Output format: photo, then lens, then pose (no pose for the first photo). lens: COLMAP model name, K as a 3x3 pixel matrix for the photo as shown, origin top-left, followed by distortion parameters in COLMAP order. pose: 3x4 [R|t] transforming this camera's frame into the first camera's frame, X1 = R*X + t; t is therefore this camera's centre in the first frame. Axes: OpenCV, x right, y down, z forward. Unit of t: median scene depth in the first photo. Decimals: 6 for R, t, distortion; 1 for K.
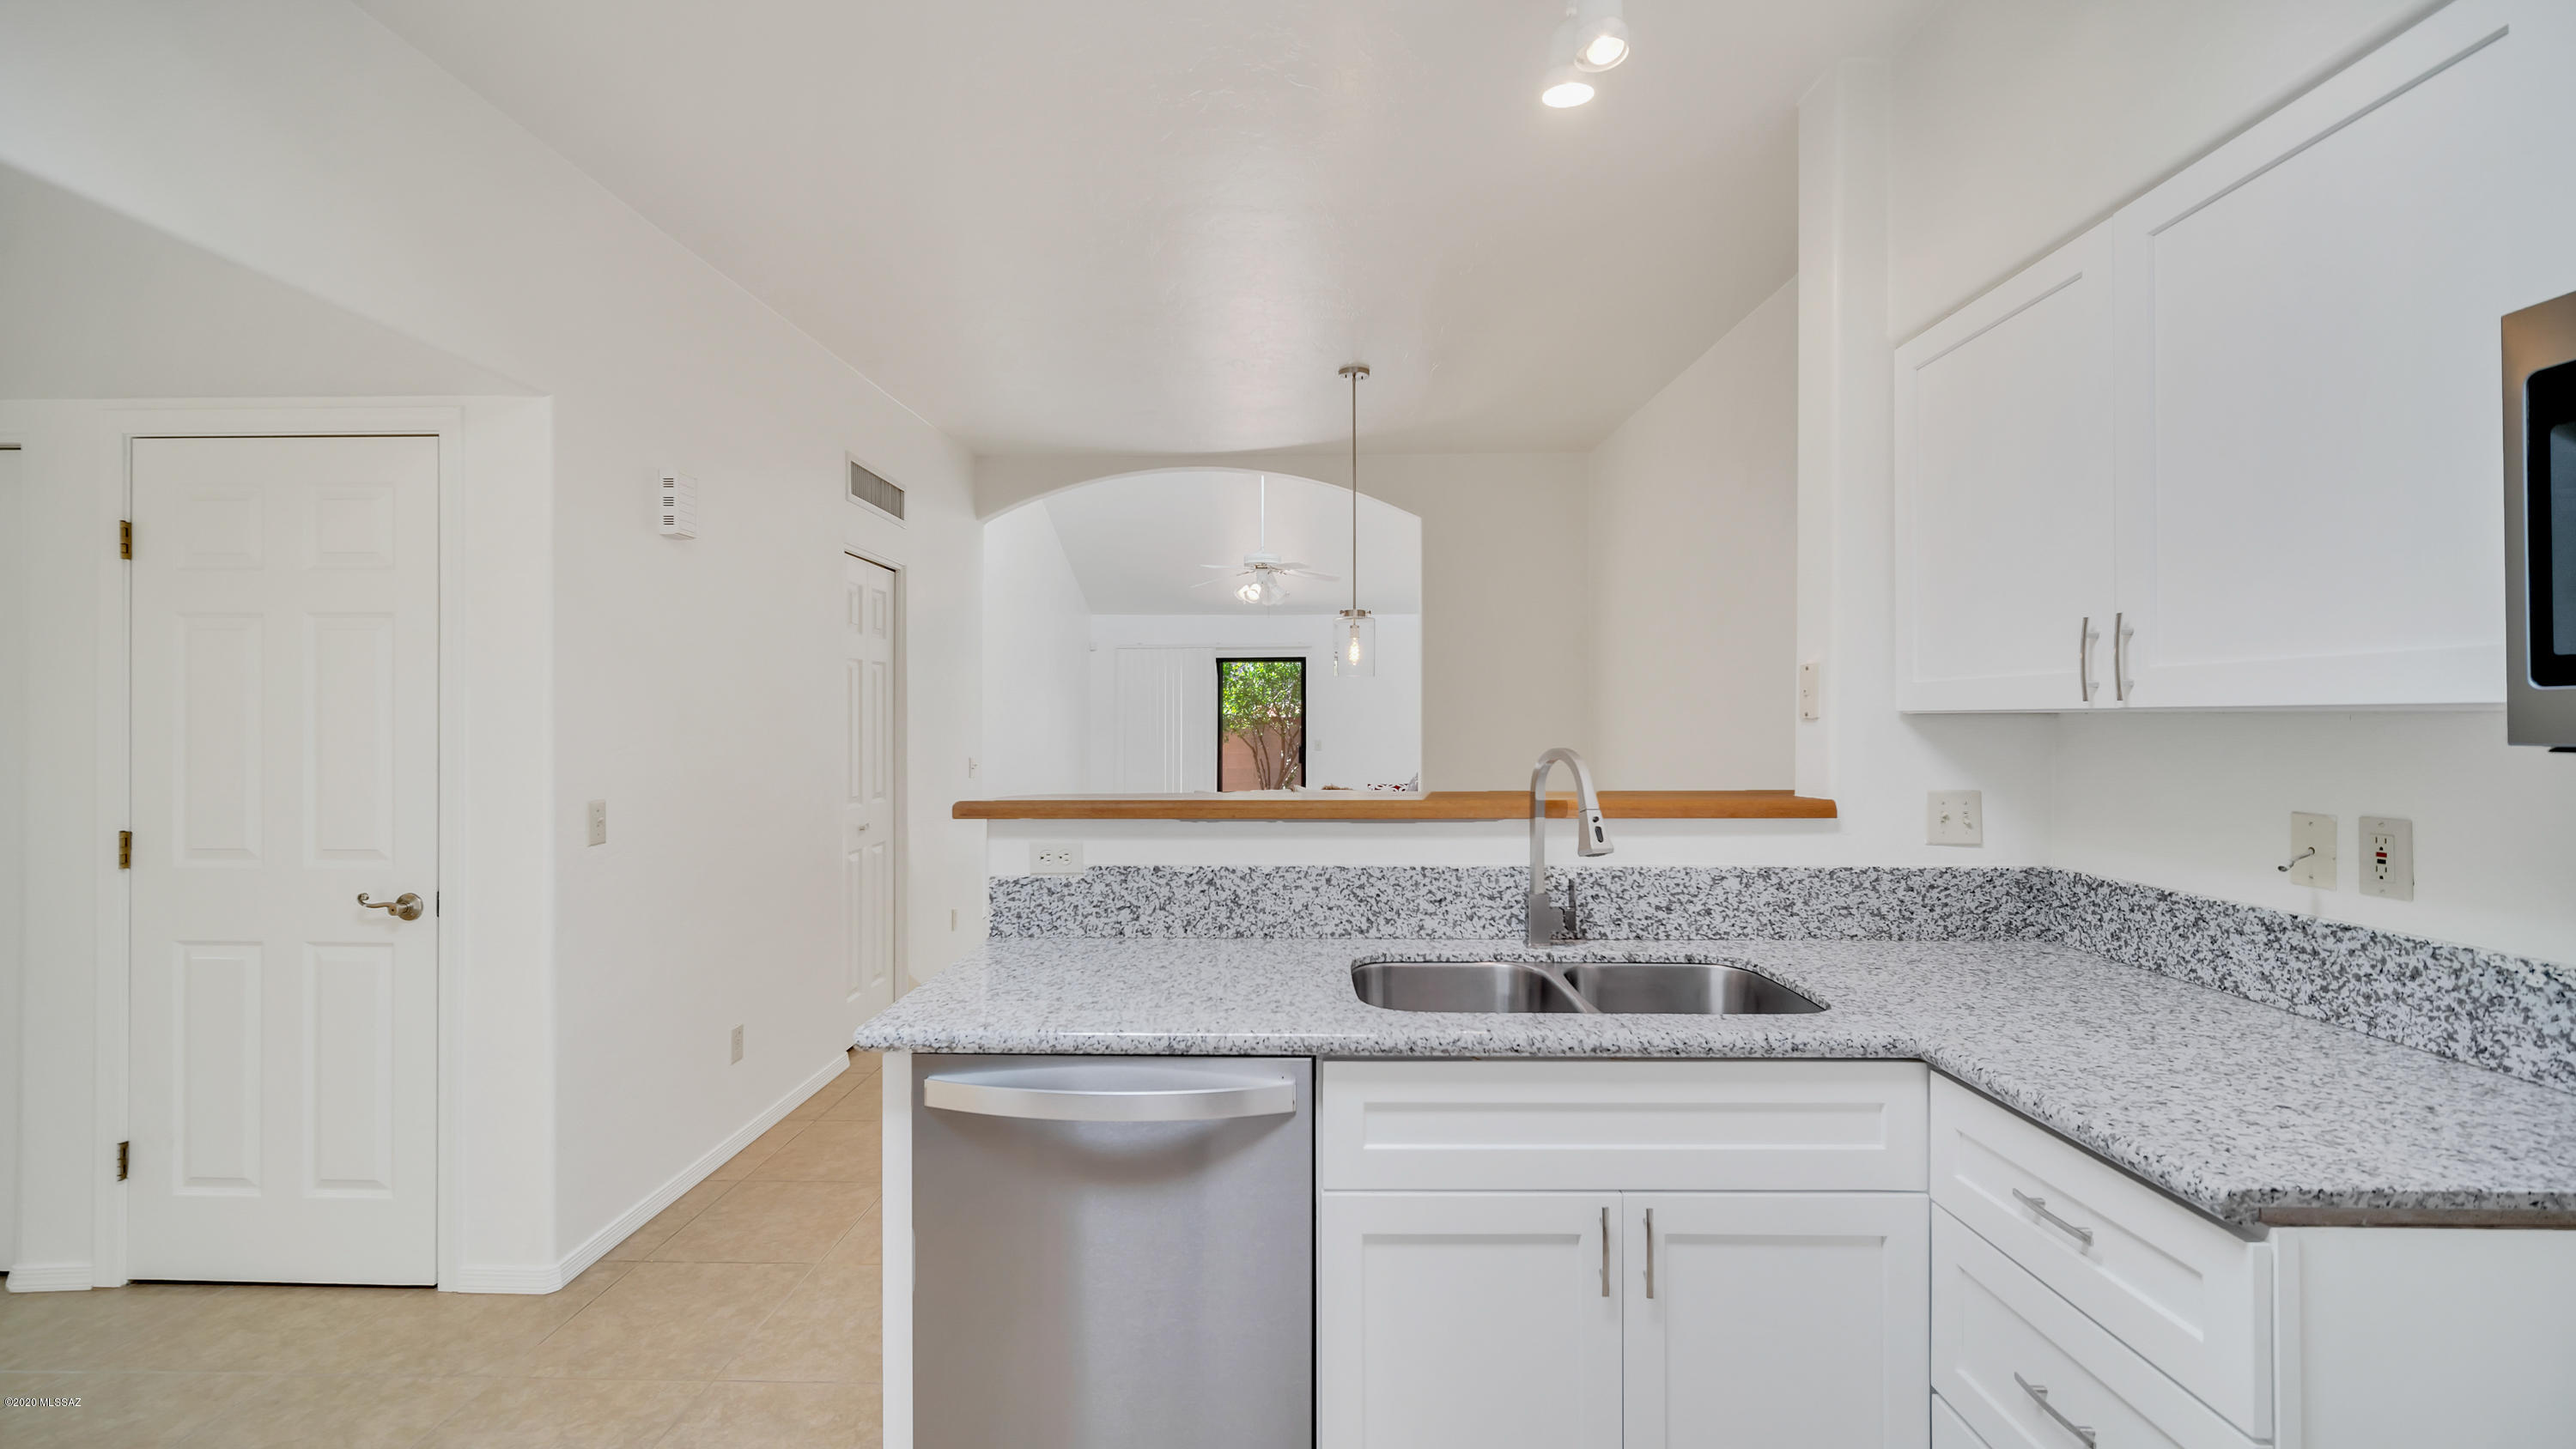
lens RADIAL K [[1165.3, 0, 1288.0], [0, 1165.3, 724.5], [0, 0, 1]] dist [0.002429, 0.000086]
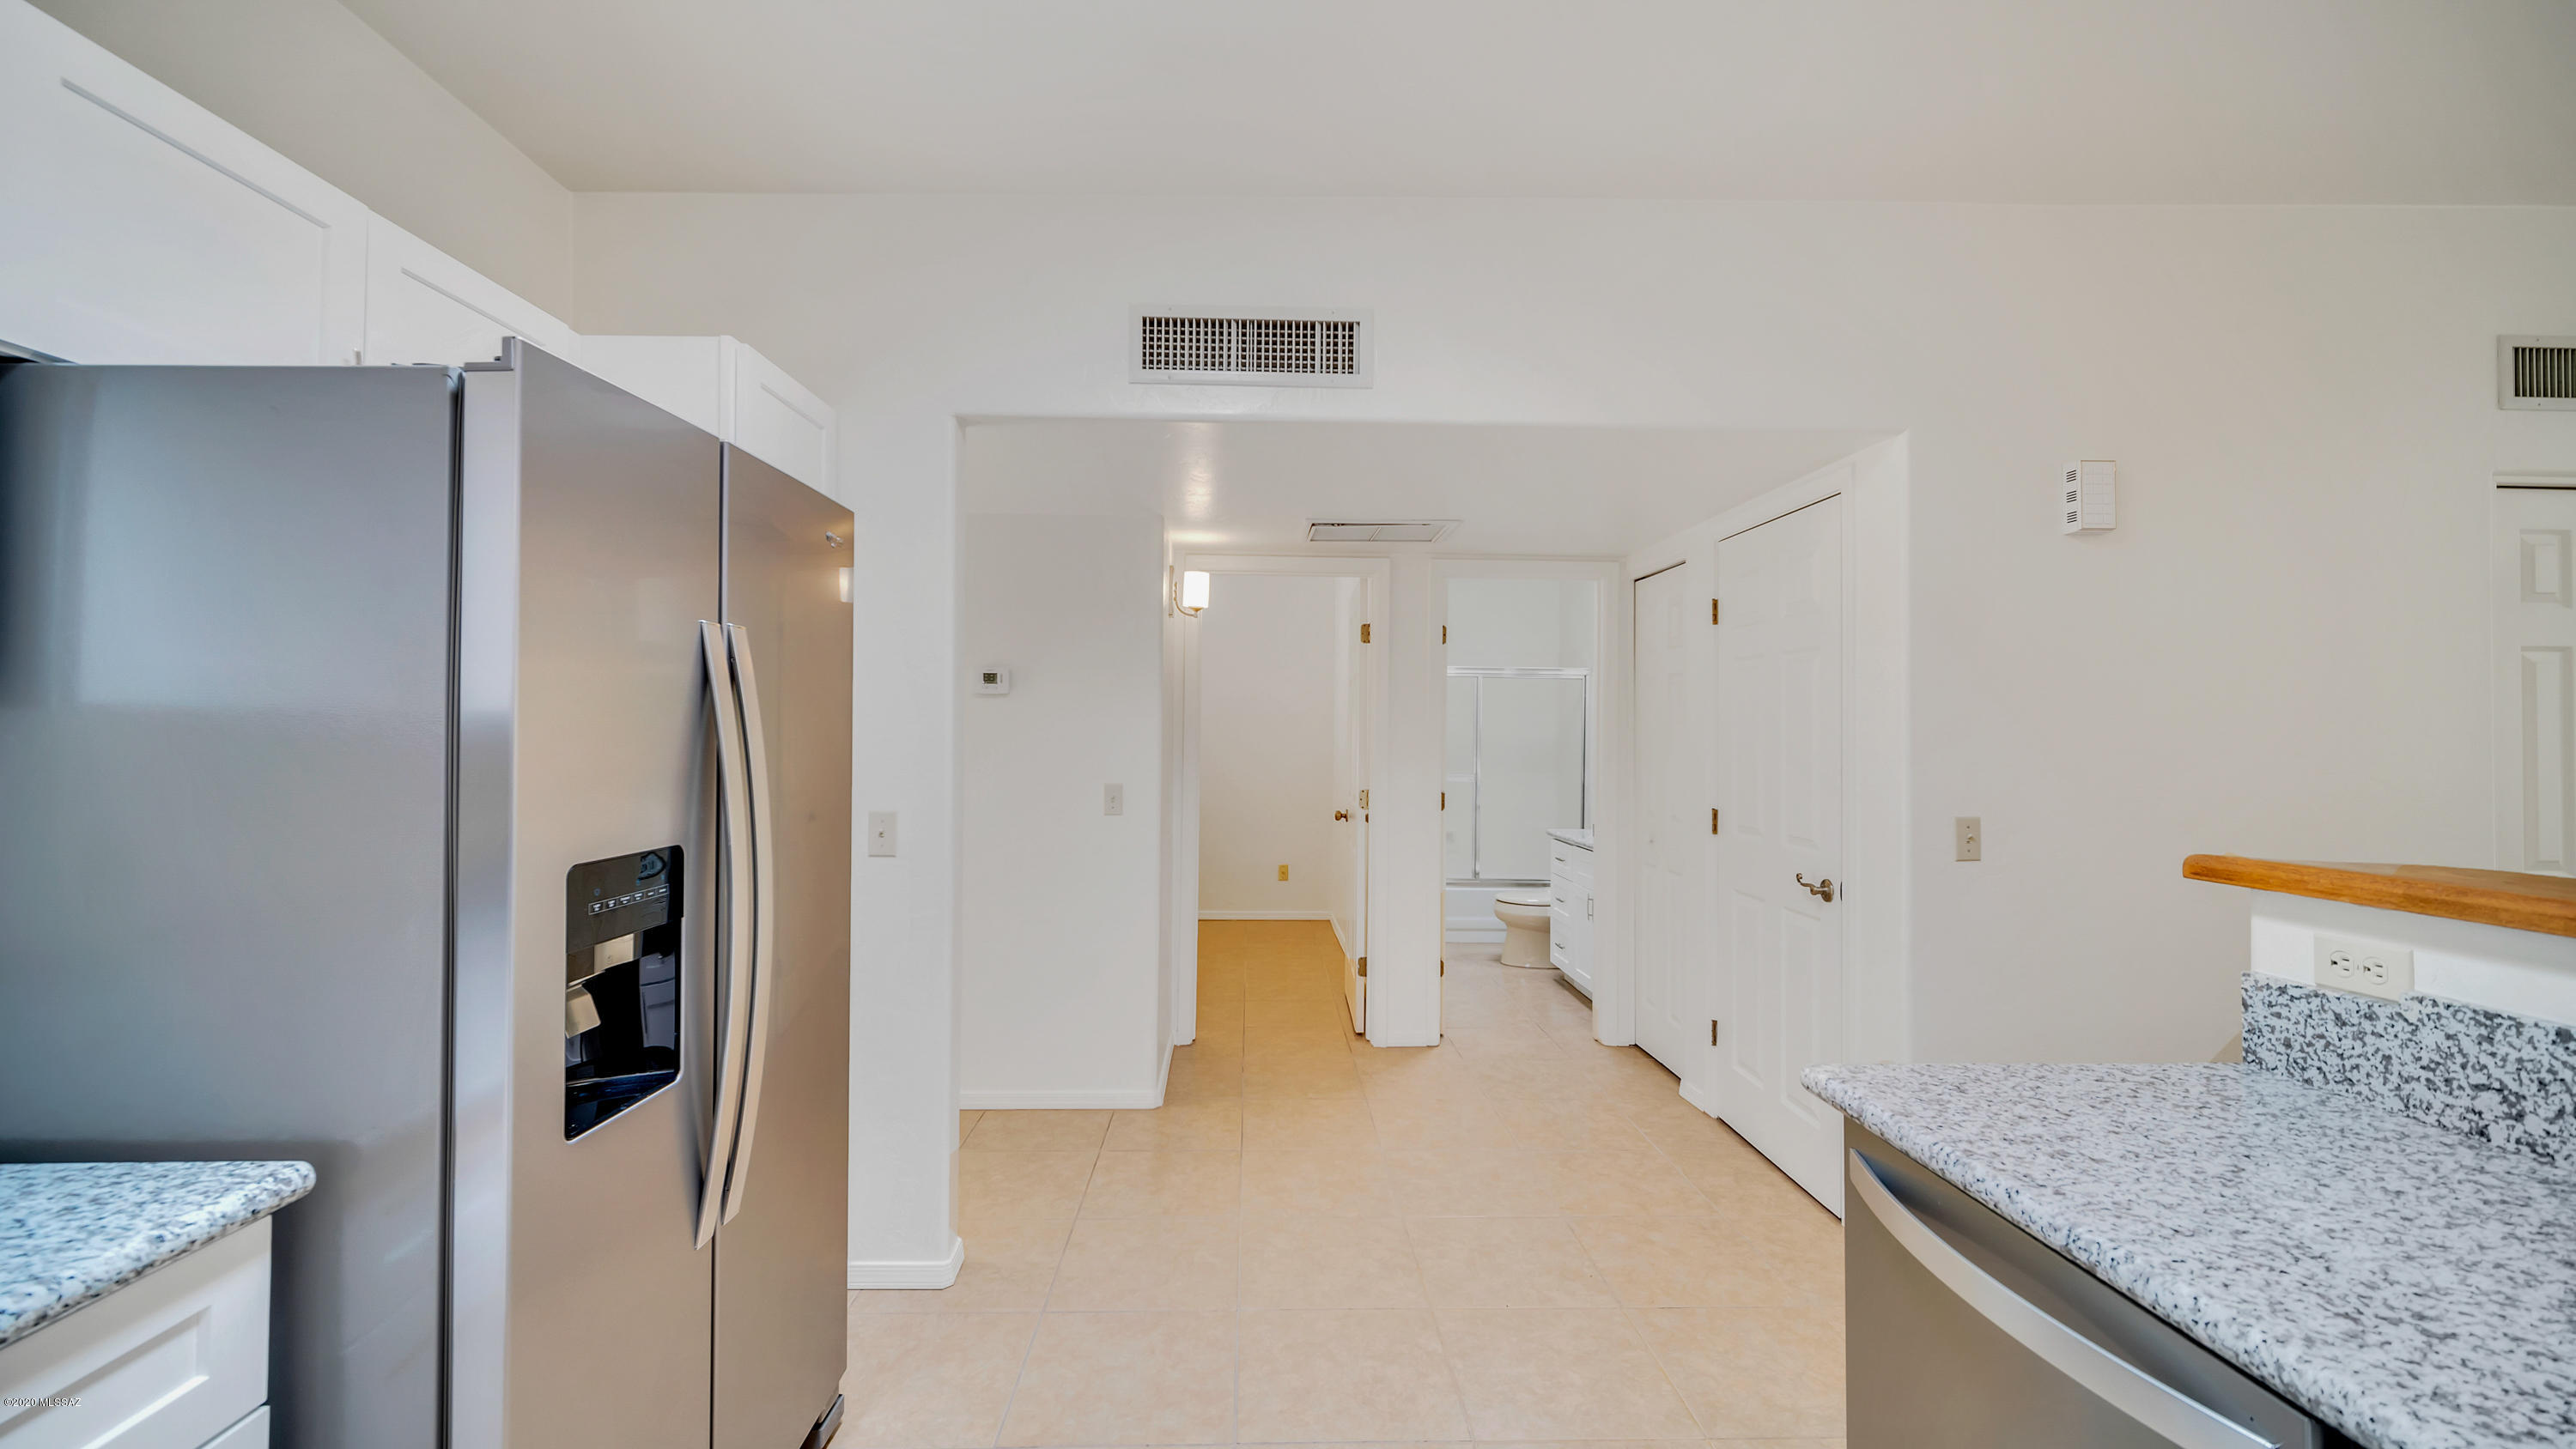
lens RADIAL K [[1165.3, 0, 1288.0], [0, 1165.3, 724.5], [0, 0, 1]] dist [0.002429, 0.000086]
pose [[-0.075234, -0.007477, -0.997138, 0.448422], [-0.016086, 0.999851, -0.006284, 0.001731], [0.997036, 0.015567, -0.075343, 0.495171]]
